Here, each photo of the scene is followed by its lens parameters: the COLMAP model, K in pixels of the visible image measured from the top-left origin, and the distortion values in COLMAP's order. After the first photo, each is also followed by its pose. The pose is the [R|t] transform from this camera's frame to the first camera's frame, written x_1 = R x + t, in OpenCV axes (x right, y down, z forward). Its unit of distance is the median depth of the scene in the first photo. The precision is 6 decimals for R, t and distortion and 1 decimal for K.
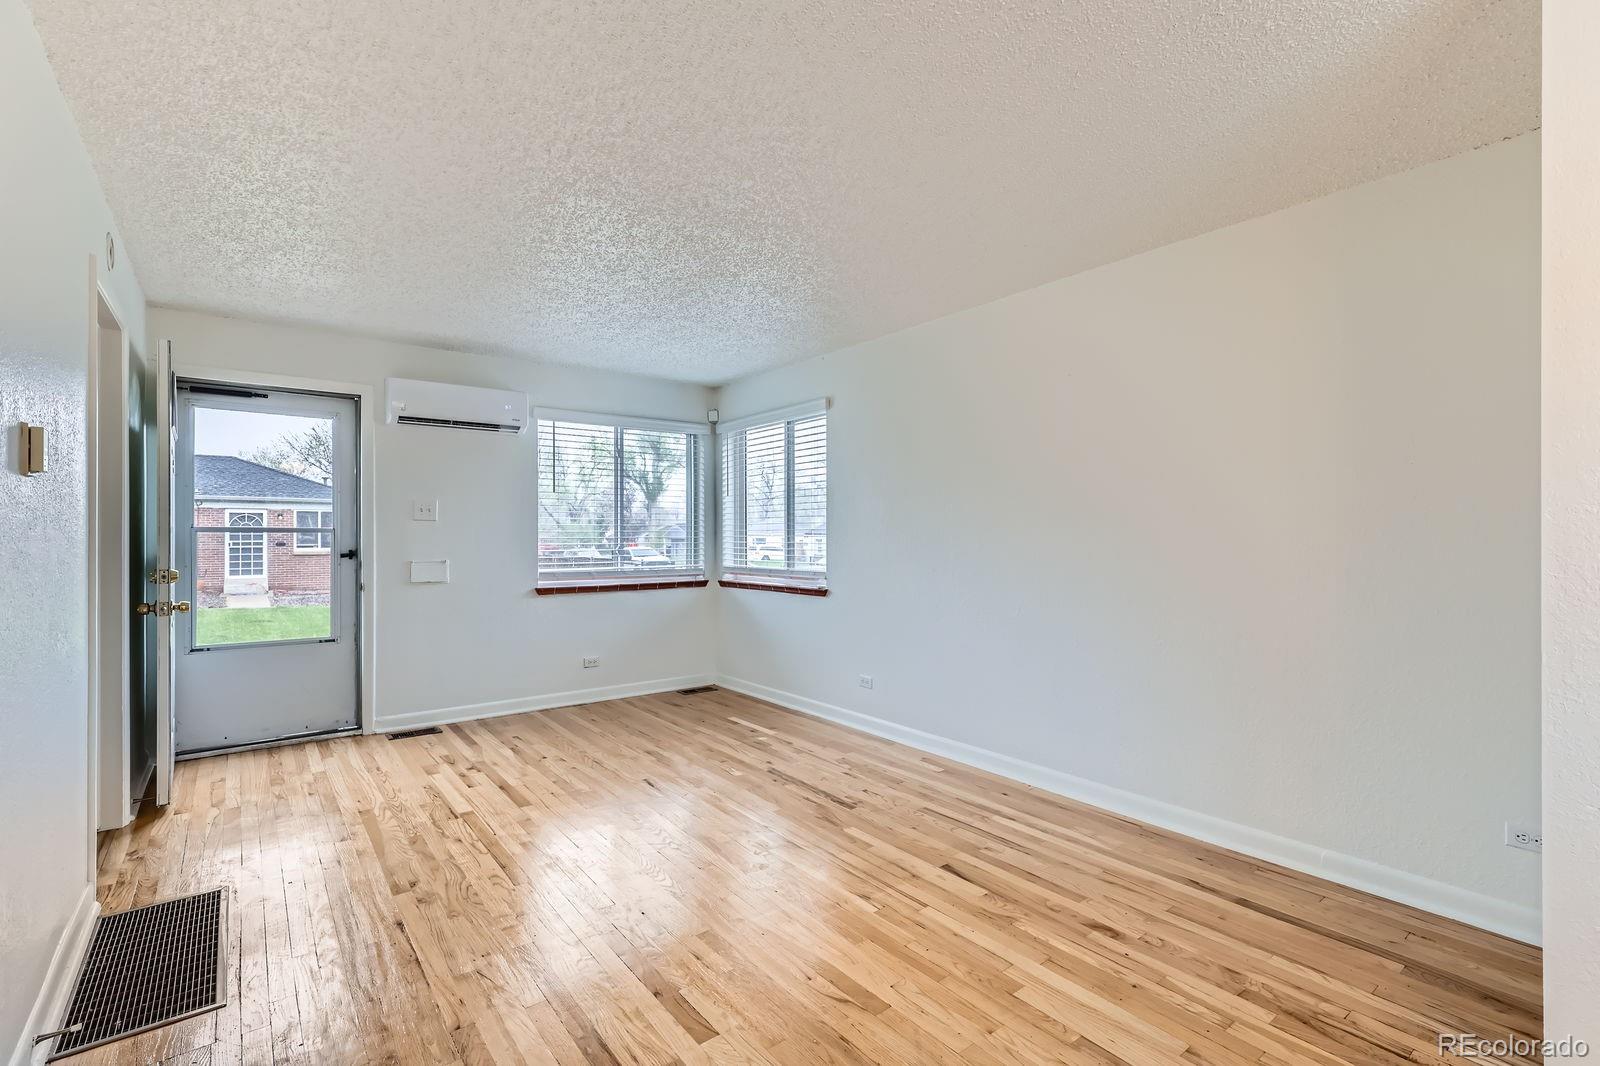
lens RADIAL K [[730.7, 0, 800.0], [0, 730.7, 533.0], [0, 0, 1]] dist [0.002022, -0.001099]
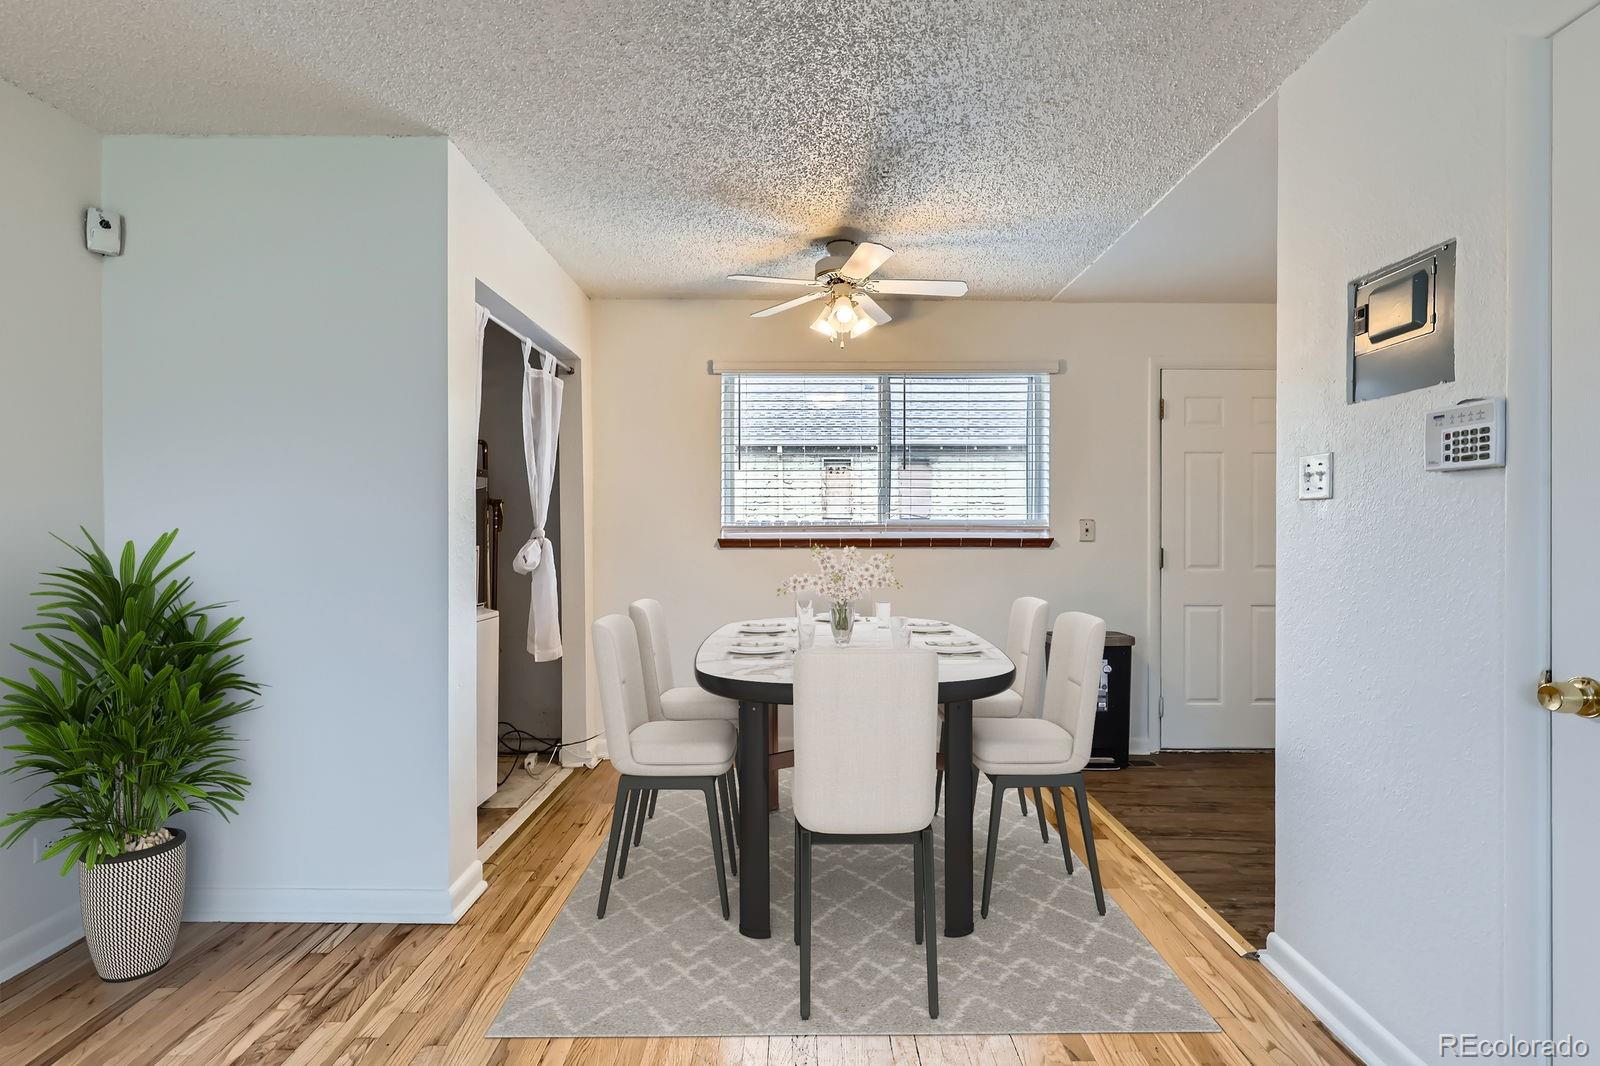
lens RADIAL K [[730.7, 0, 800.0], [0, 730.7, 533.0], [0, 0, 1]] dist [0.002022, -0.001099]
pose [[-0.790134, 0.004469, 0.612918, -0.424538], [0.007041, 0.999974, 0.001786, 0.023998], [-0.612894, 0.005727, -0.790145, 1.365600]]
